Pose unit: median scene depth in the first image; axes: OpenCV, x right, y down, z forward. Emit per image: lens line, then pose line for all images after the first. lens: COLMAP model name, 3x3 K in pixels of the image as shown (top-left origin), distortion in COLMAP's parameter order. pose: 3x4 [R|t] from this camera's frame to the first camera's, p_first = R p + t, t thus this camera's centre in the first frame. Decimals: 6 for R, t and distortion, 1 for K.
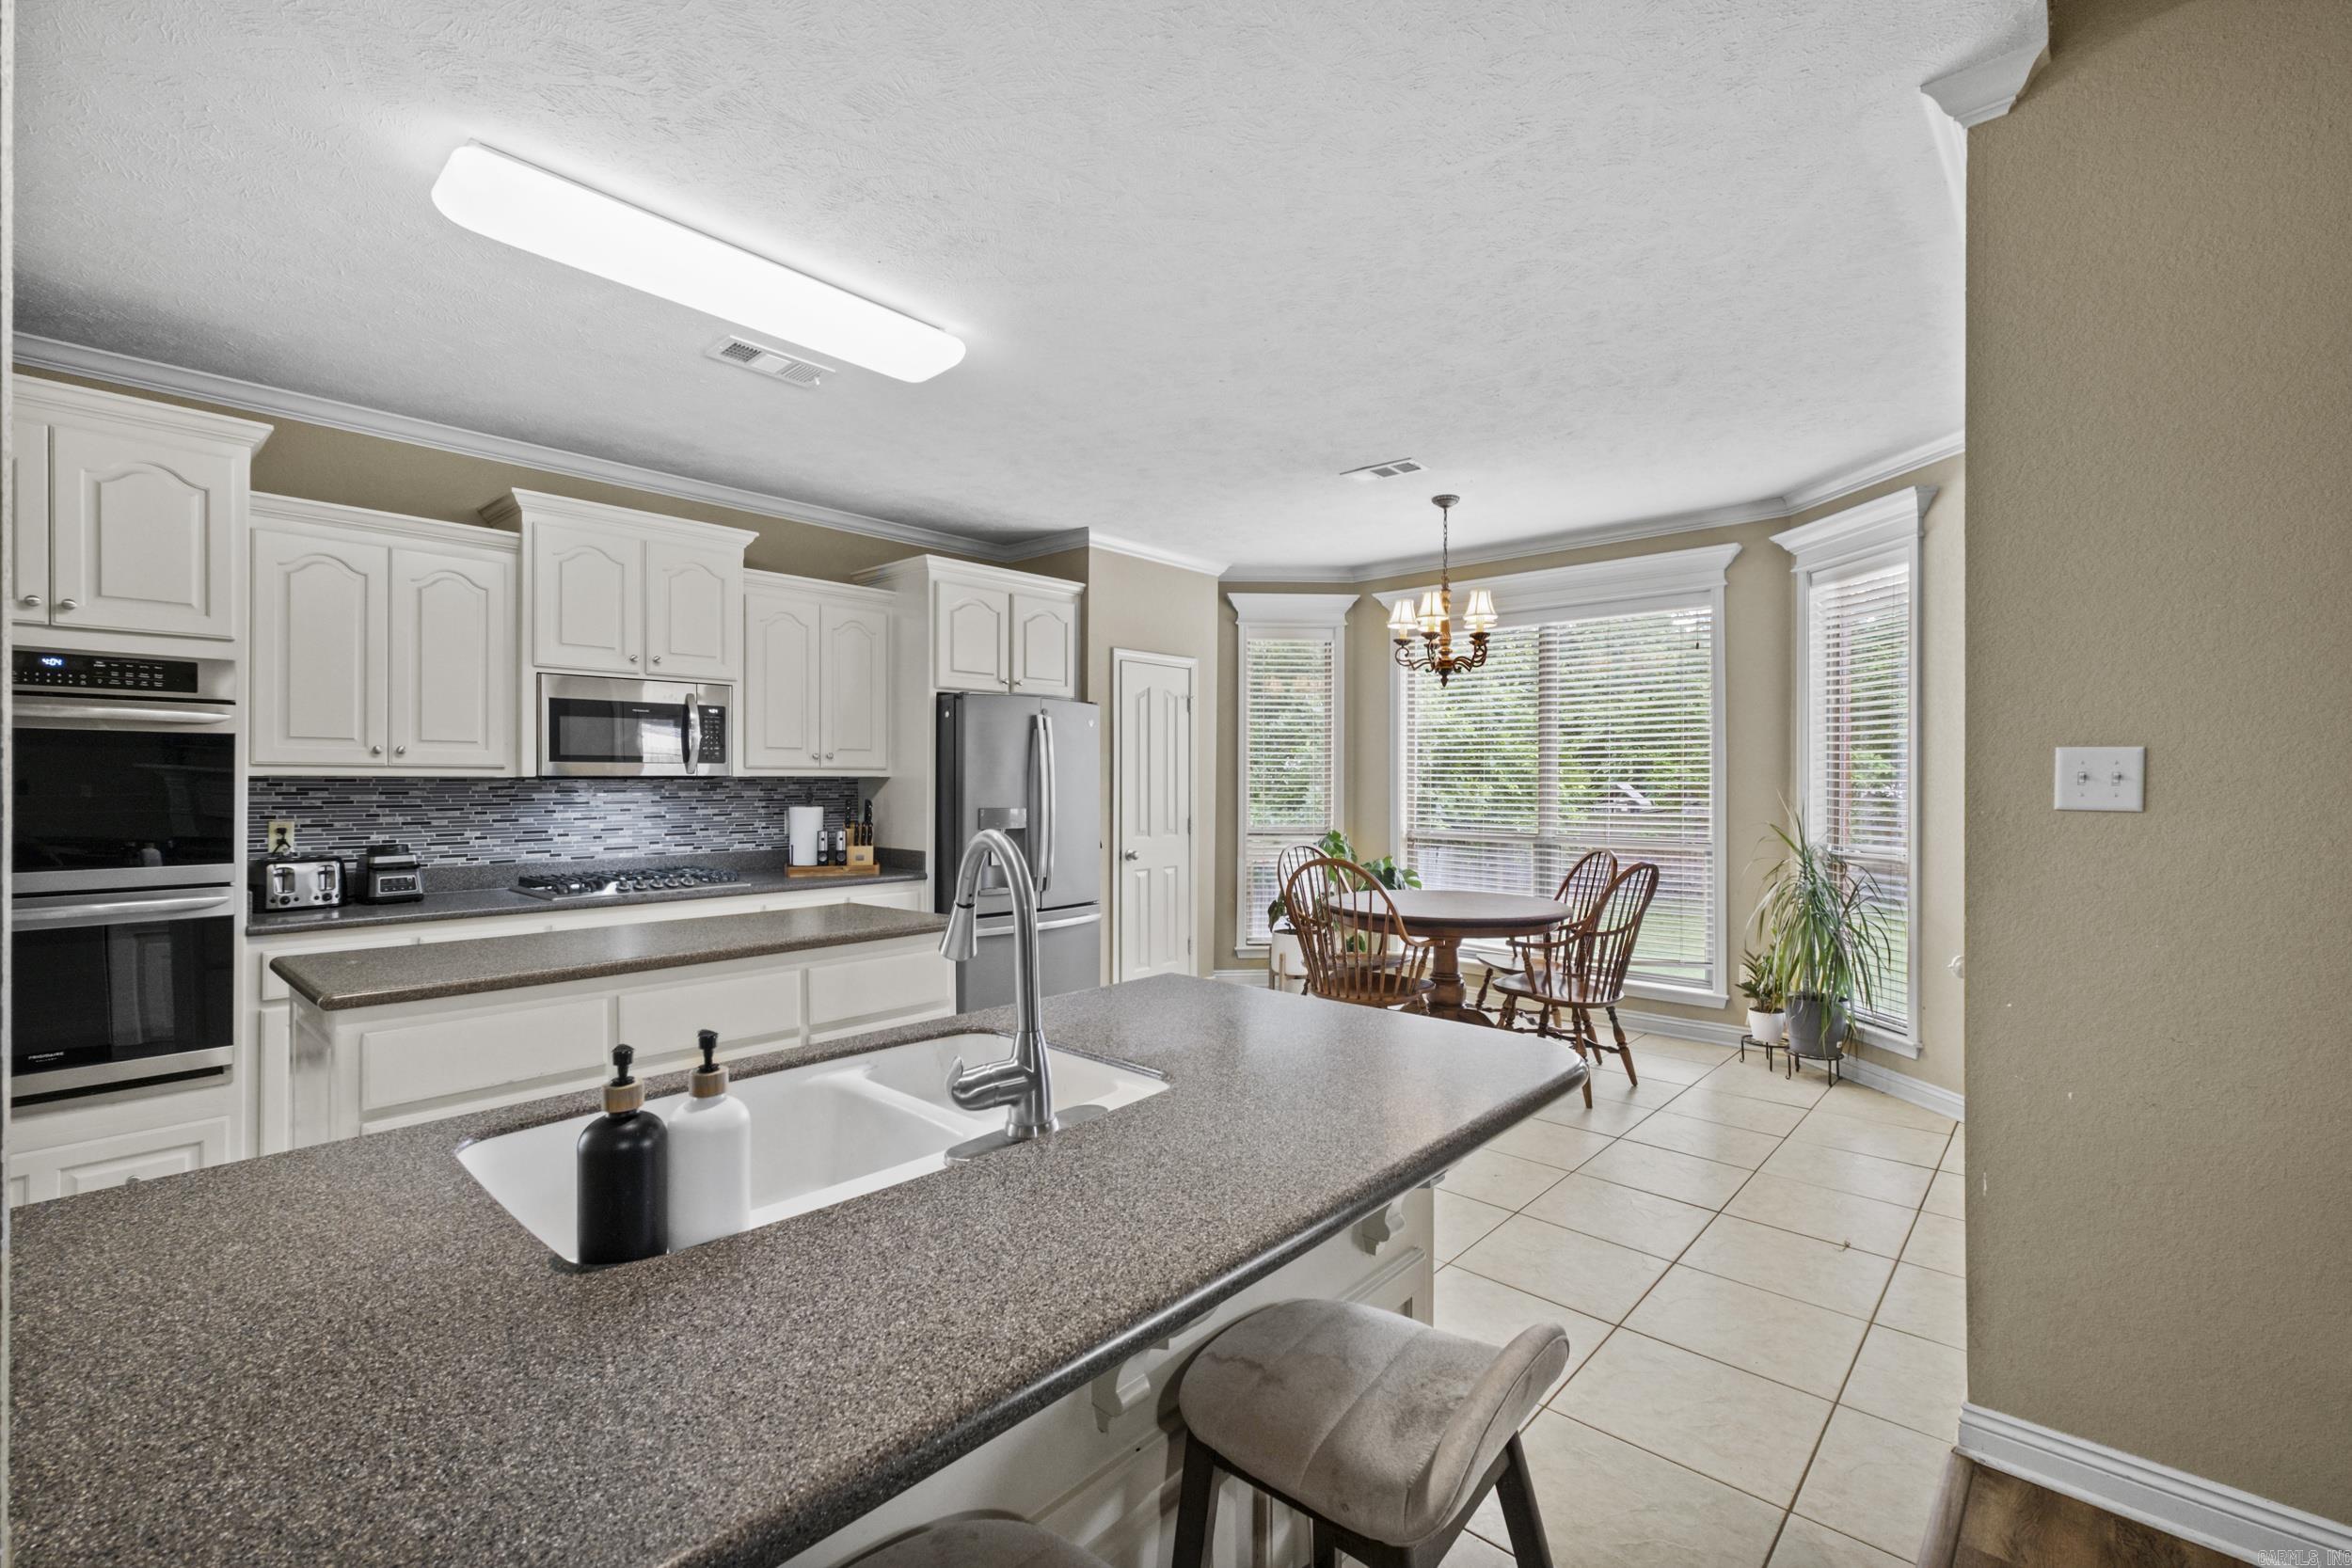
lens RADIAL K [[1018.0, 0, 1143.3], [0, 1018.0, 780.8], [0, 0, 1]] dist [0.008690, 0.001538]
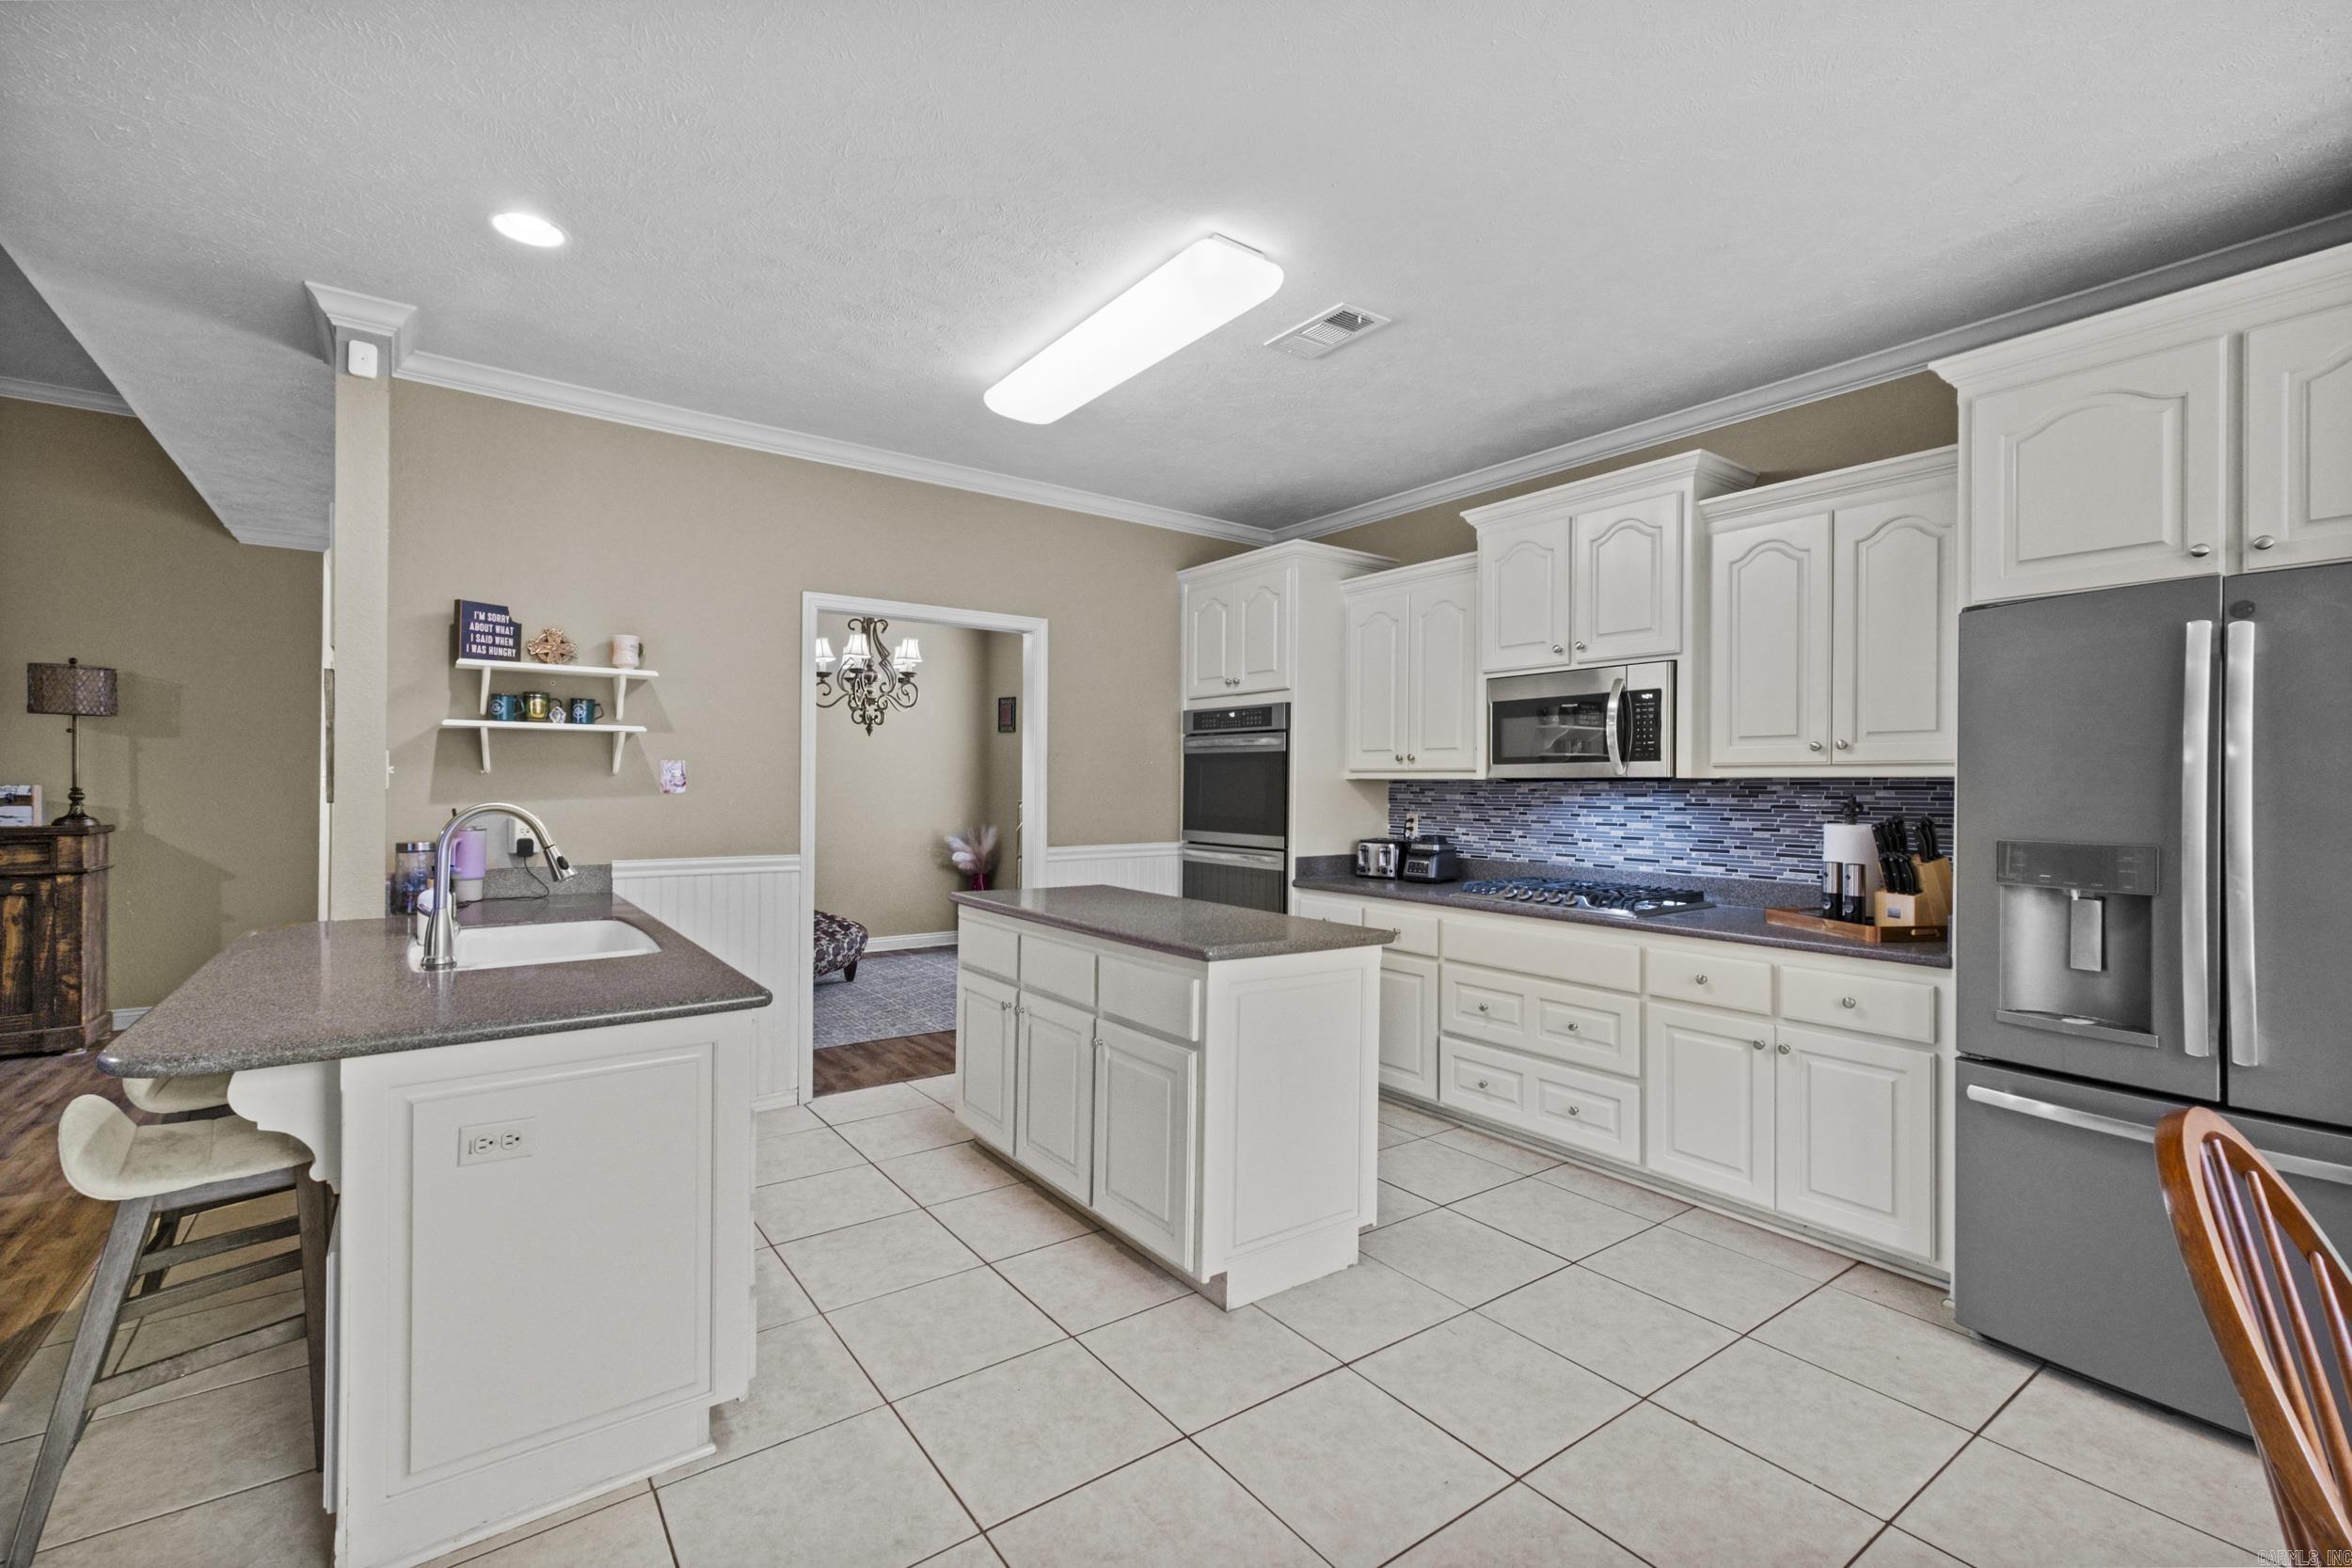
lens RADIAL K [[1018.0, 0, 1170.9], [0, 1018.0, 783.0], [0, 0, 1]] dist [0.008690, 0.001538]
pose [[-0.193463, -0.002029, -0.981105, 0.400756], [-0.006410, 0.999979, -0.000804, 0.002507], [0.981087, 0.006133, -0.193472, 0.721606]]
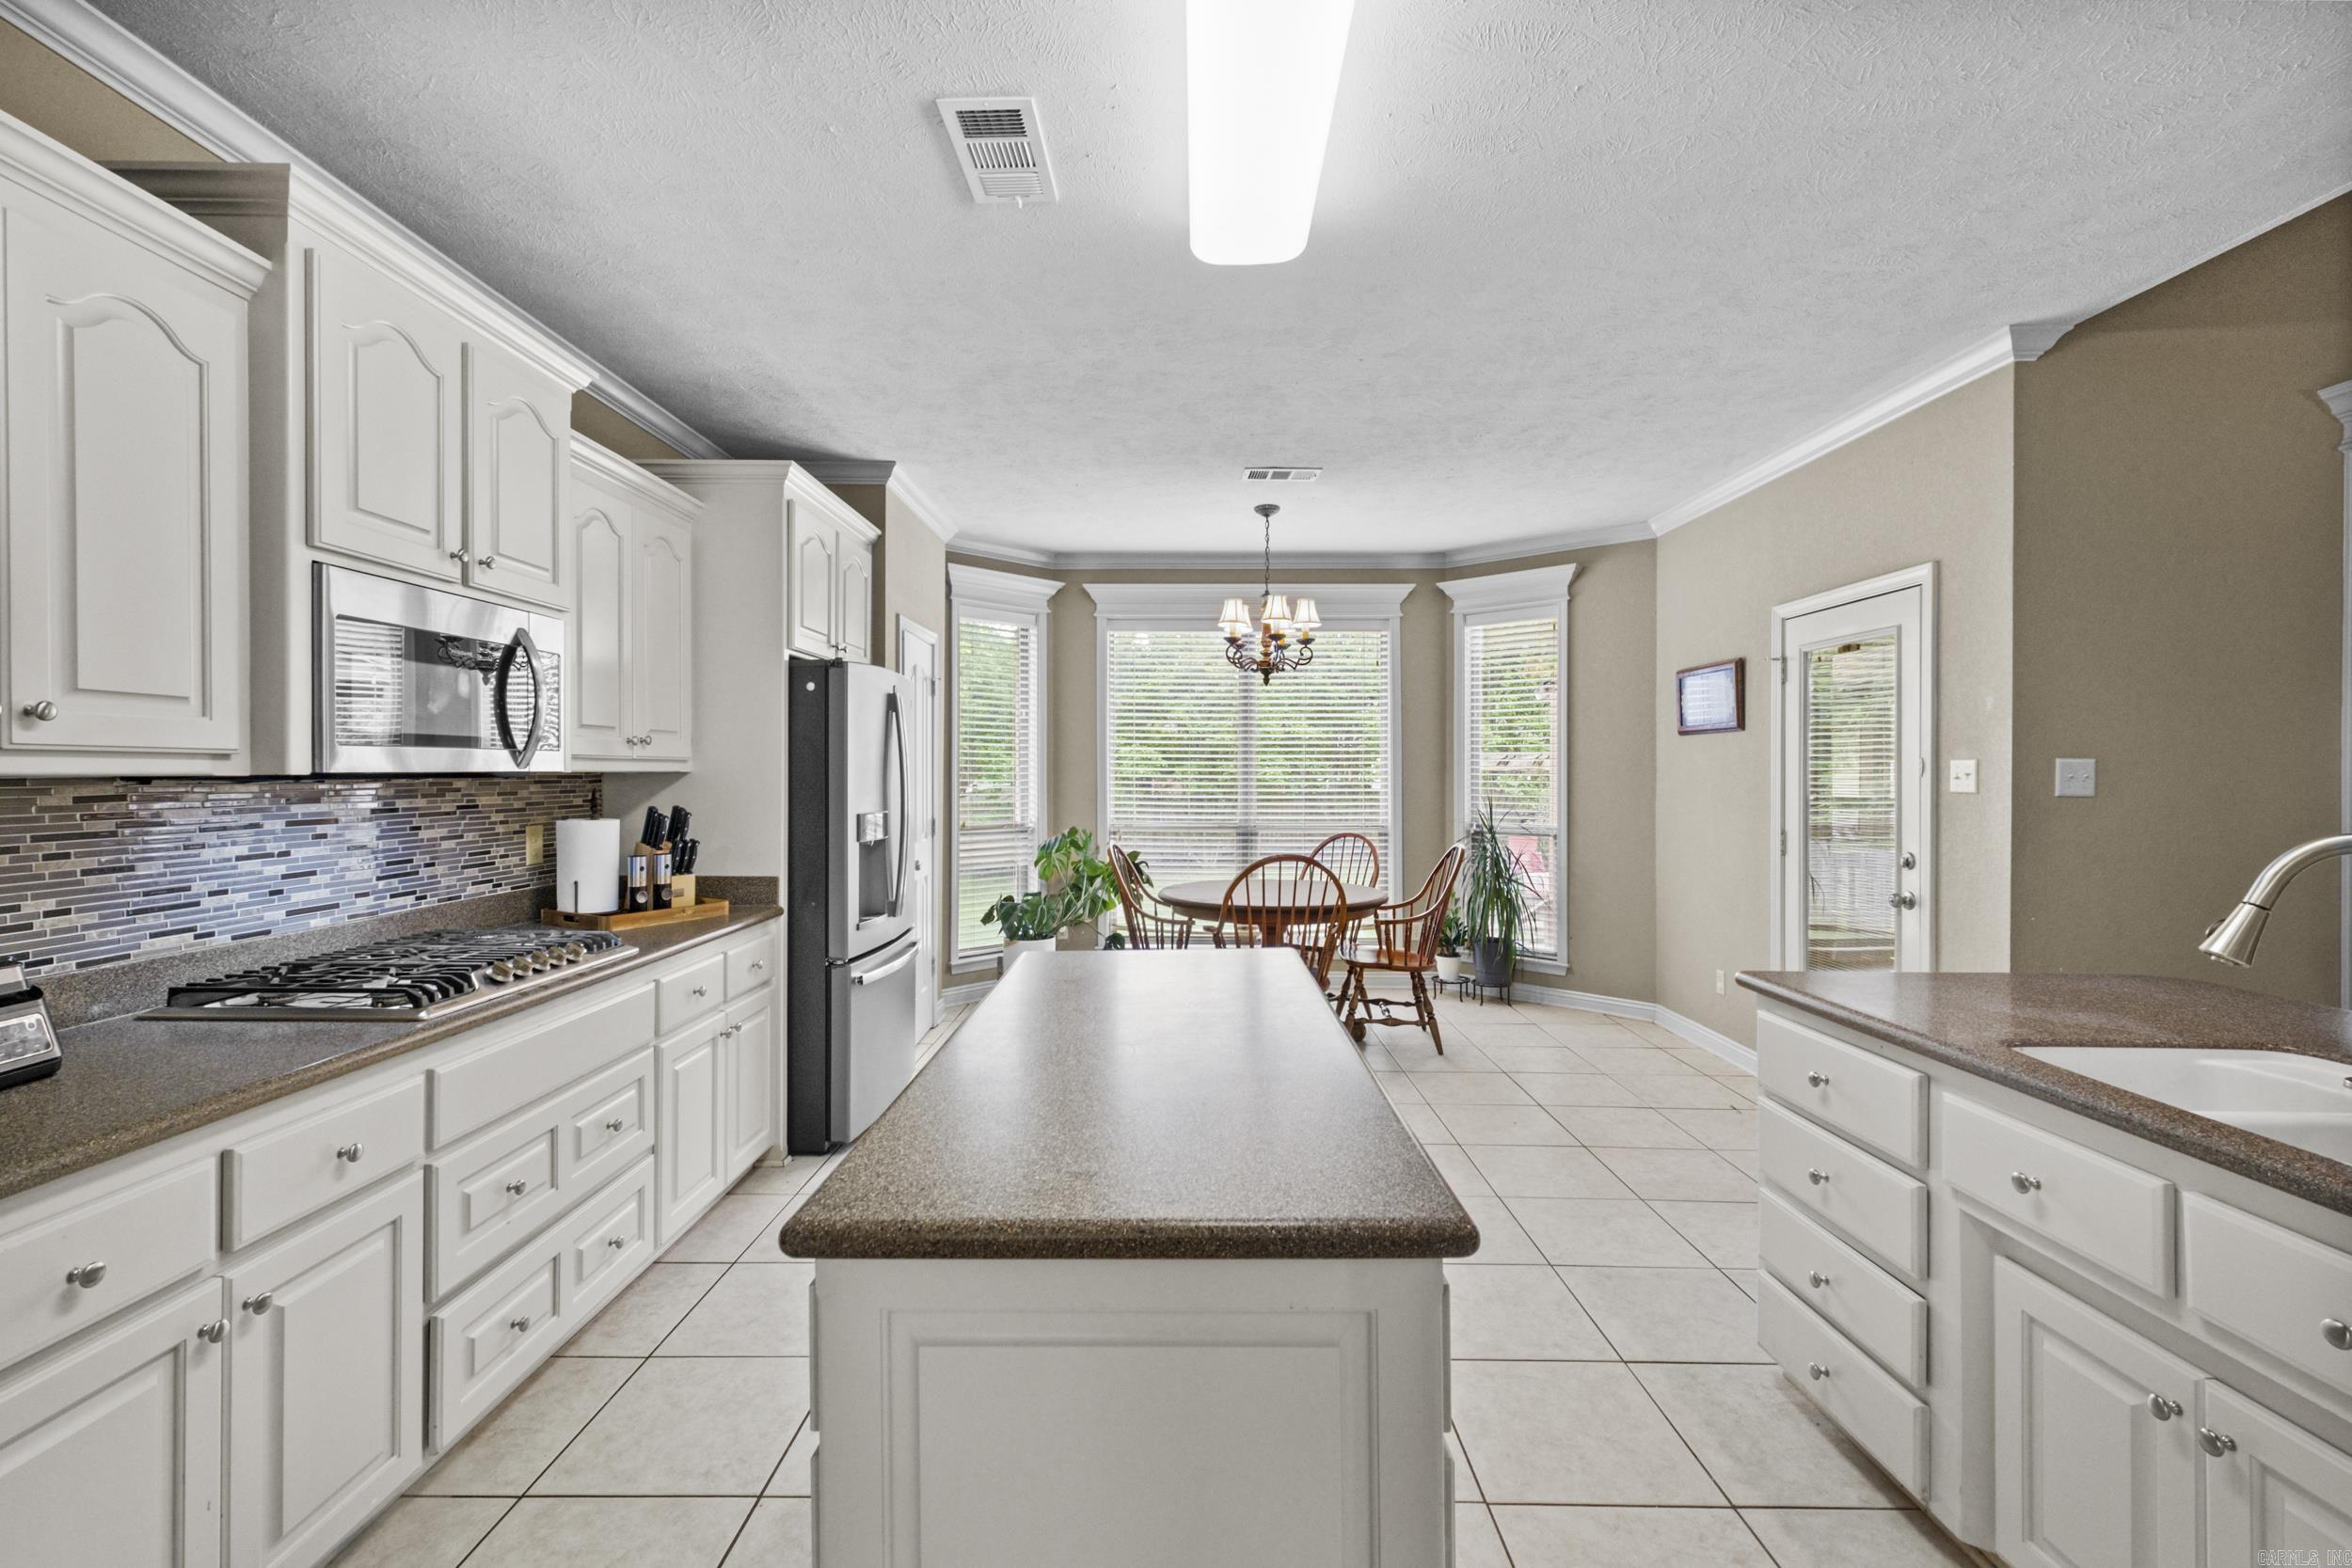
lens RADIAL K [[1018.0, 0, 1157.3], [0, 1018.0, 771.4], [0, 0, 1]] dist [0.008690, 0.001538]
pose [[0.743562, -0.000303, 0.668667, -0.505744], [0.000375, 1.000000, 0.000036, -0.004446], [-0.668667, 0.000224, 0.743562, 0.298886]]
